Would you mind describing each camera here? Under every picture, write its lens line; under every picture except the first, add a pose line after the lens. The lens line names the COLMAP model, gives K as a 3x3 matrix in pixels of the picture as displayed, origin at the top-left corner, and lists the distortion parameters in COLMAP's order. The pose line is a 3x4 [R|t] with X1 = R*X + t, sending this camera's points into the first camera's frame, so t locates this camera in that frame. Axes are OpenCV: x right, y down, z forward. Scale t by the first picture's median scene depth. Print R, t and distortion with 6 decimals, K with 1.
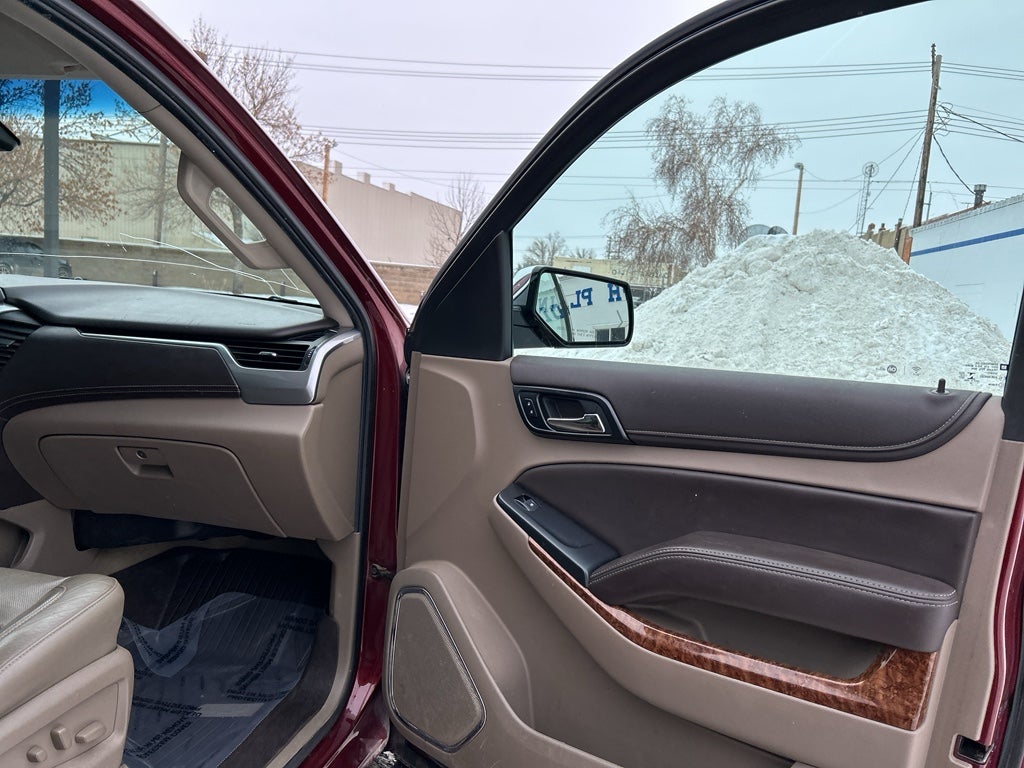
lens RADIAL K [[775.6, 0, 513.5], [0, 775.6, 390.0], [0, 0, 1]] dist [0.045958, -0.052638]
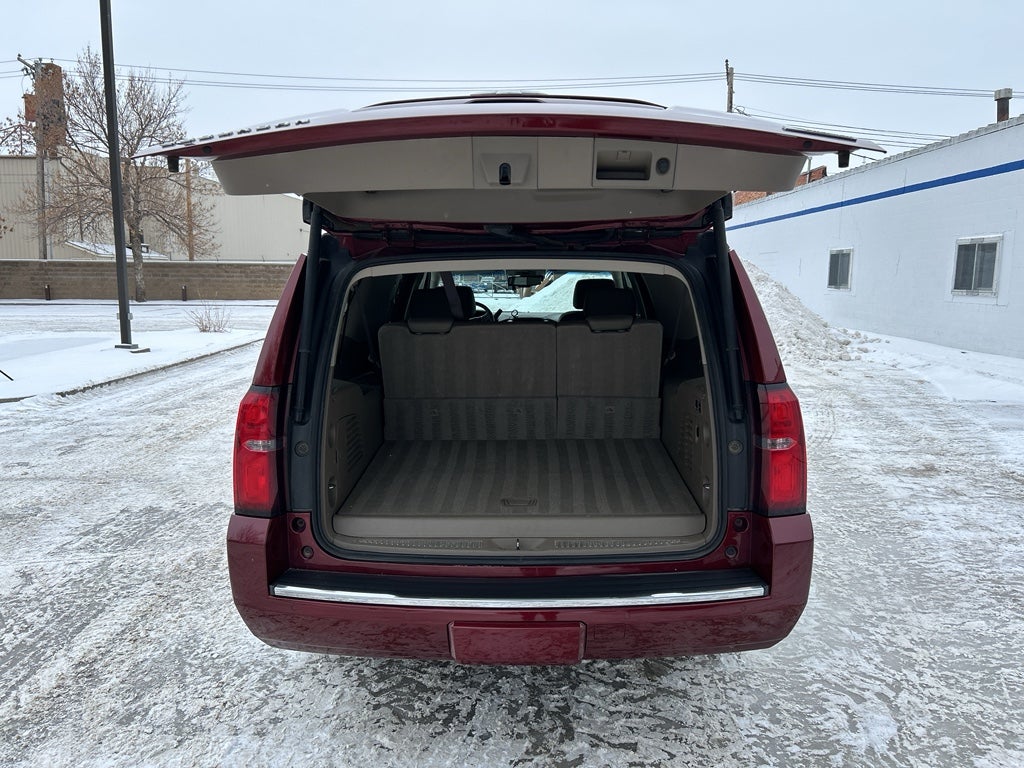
lens RADIAL K [[775.6, 0, 513.5], [0, 775.6, 390.0], [0, 0, 1]] dist [0.045958, -0.052638]
pose [[0.975457, -0.100487, 0.195922, -0.092323], [0.095058, 0.994786, 0.036942, 0.005077], [-0.198612, -0.017411, 0.979923, -0.162857]]
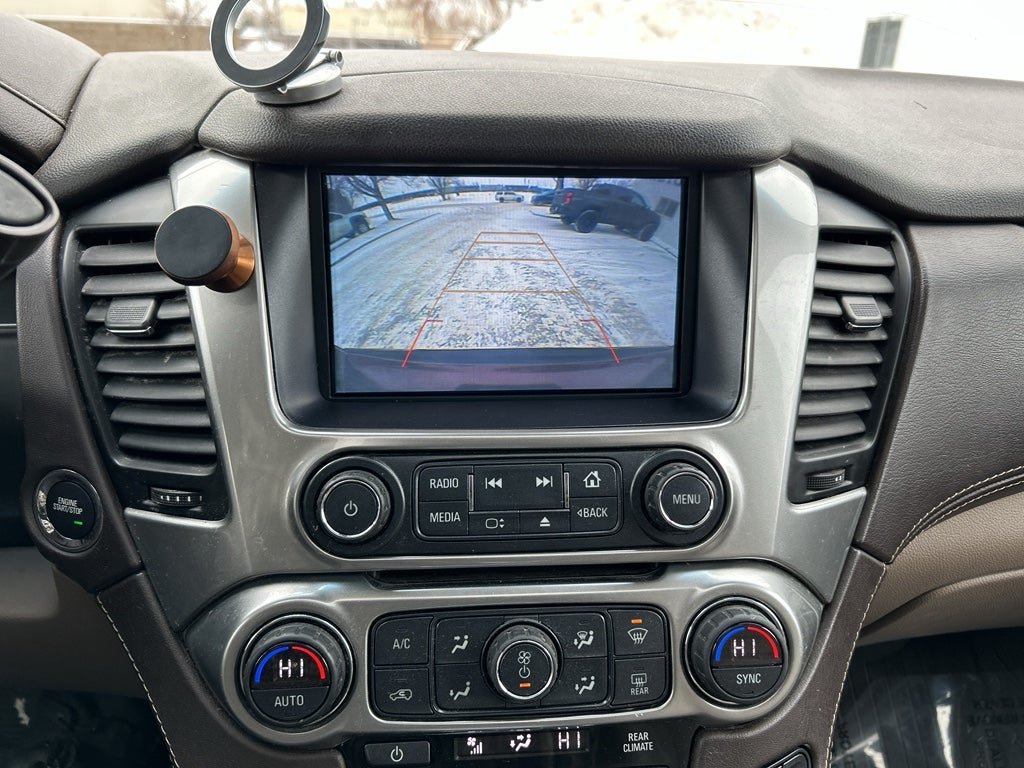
lens RADIAL K [[792.6, 0, 512.0], [0, 792.6, 384.0], [0, 0, 1]] dist [0.045152, -0.064986]
pose [[0.949271, -0.161393, 0.269884, -0.046249], [0.081895, 0.955513, 0.283352, -0.006787], [-0.303608, -0.246876, 0.920258, 0.041167]]
